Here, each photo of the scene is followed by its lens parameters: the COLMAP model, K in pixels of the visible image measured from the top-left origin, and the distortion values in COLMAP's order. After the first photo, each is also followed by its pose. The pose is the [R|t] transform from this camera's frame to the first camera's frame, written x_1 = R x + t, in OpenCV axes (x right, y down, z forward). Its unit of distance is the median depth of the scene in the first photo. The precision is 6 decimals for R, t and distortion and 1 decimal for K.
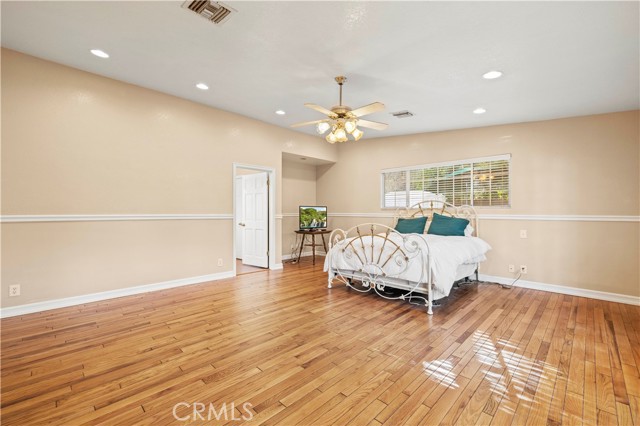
lens RADIAL K [[272.3, 0, 315.2], [0, 272.3, 211.8], [0, 0, 1]] dist [0.000534, 0.000028]
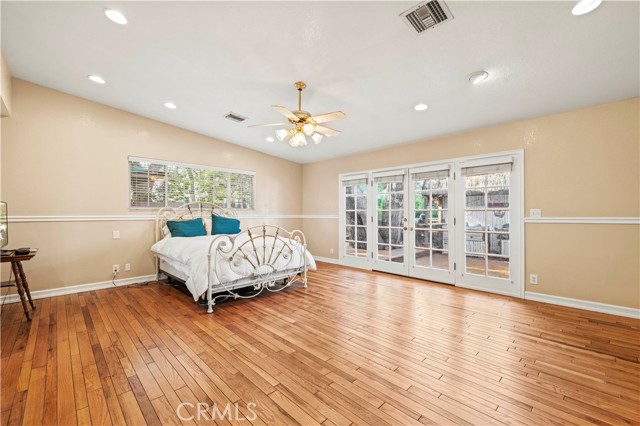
lens RADIAL K [[272.3, 0, 315.8], [0, 272.3, 214.8], [0, 0, 1]] dist [0.000534, 0.000028]
pose [[0.013667, -0.006467, 0.999886, -0.814097], [0.000503, 0.999979, 0.006460, -0.000411], [-0.999906, 0.000415, 0.013670, 0.799551]]
